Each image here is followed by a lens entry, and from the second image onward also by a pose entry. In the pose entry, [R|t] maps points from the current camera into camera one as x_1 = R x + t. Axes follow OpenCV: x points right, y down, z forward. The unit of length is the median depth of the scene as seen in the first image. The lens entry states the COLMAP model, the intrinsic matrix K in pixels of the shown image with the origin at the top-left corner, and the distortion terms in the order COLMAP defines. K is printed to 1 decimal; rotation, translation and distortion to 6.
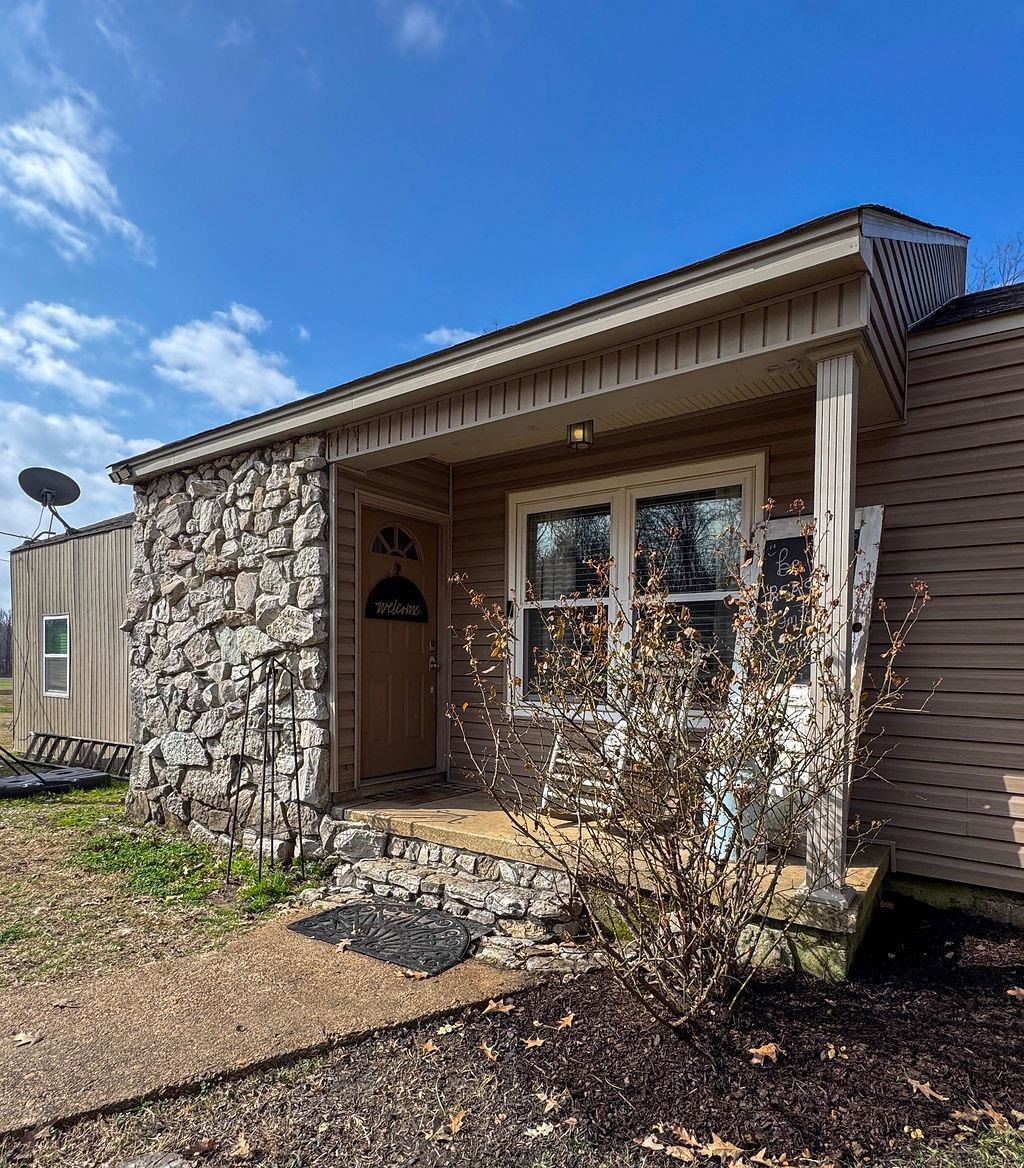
lens RADIAL K [[675.1, 0, 511.9], [0, 675.1, 684.9], [0, 0, 1]] dist [-0.007365, 0.002903]
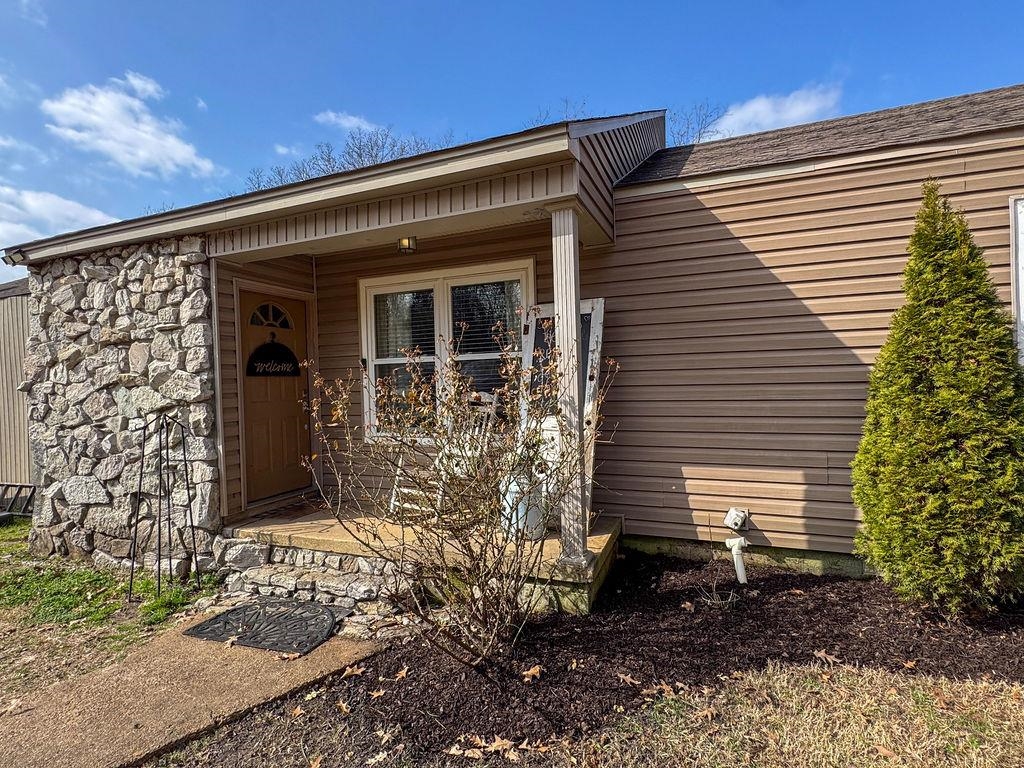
lens RADIAL K [[508.6, 0, 512.9], [0, 508.6, 385.0], [0, 0, 1]] dist [-0.001623, -0.001029]
pose [[0.969834, -0.044595, 0.239654, 0.051508], [0.050327, 0.998573, -0.017846, -0.049831], [-0.238516, 0.029369, 0.970694, -0.072108]]
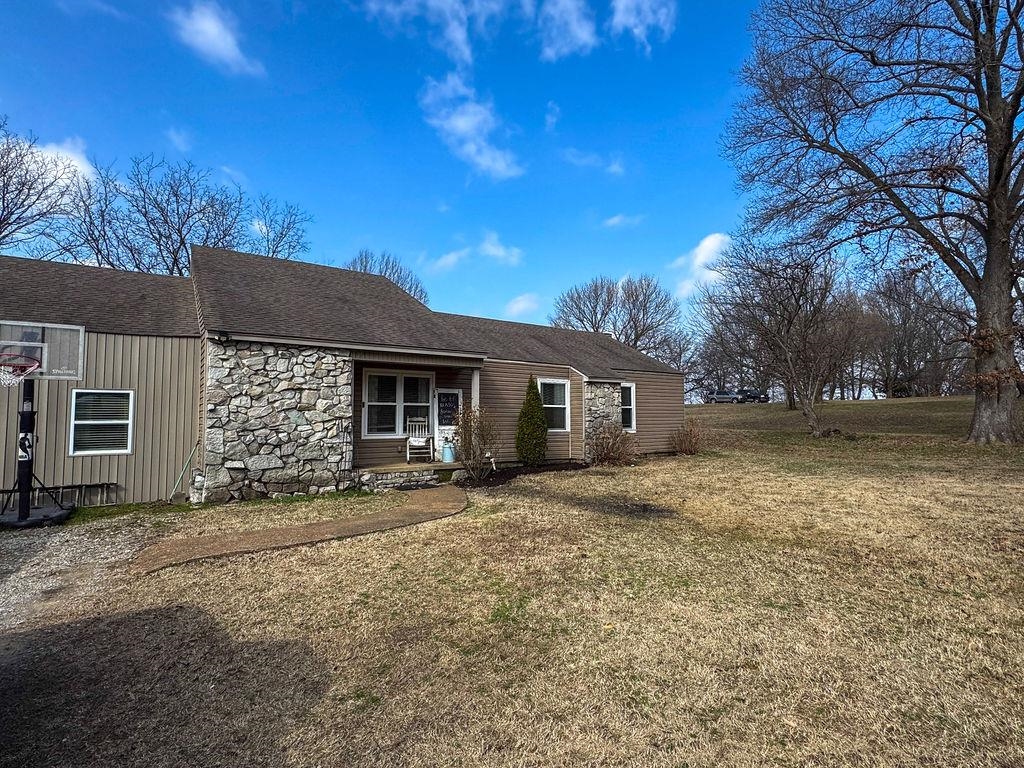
lens RADIAL K [[508.6, 0, 511.7], [0, 508.6, 385.6], [0, 0, 1]] dist [-0.001623, -0.001029]
pose [[0.332509, 0.043280, 0.942106, -2.594571], [0.034272, 0.997732, -0.057932, -0.052432], [-0.942477, 0.051550, 0.330272, -0.548960]]
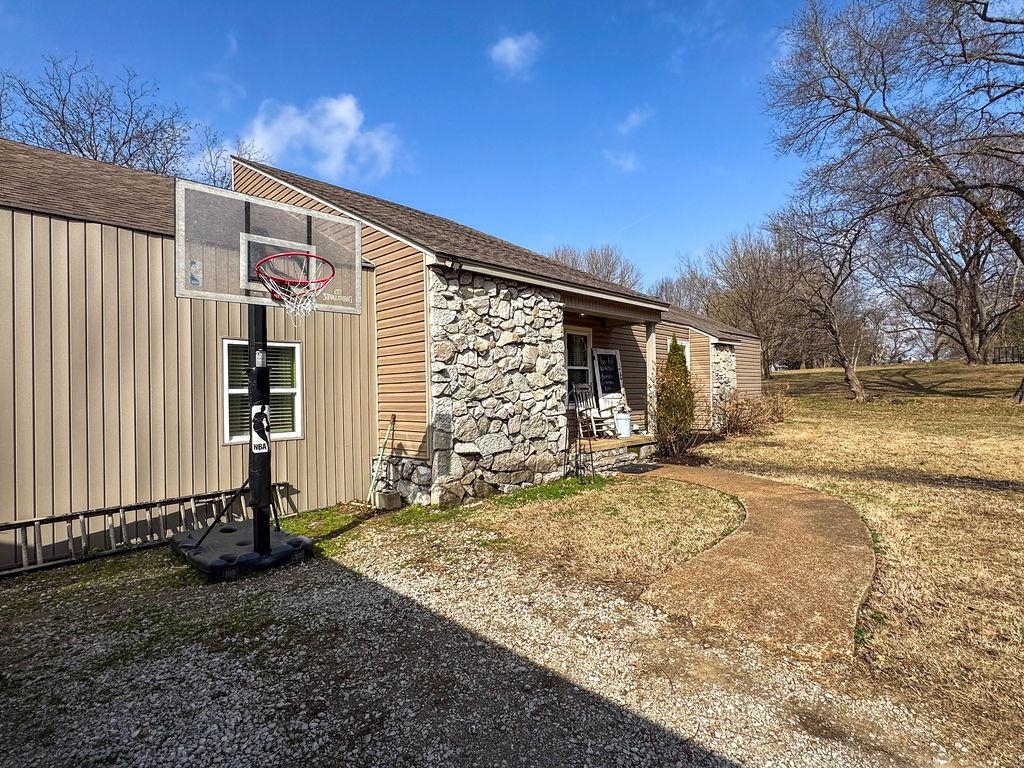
lens RADIAL K [[508.6, 0, 511.9], [0, 508.6, 386.0], [0, 0, 1]] dist [-0.001623, -0.001029]
pose [[0.152178, -0.005740, 0.988336, -2.403383], [0.049089, 0.998793, -0.001758, -0.060305], [-0.987133, 0.048784, 0.152276, 1.053441]]
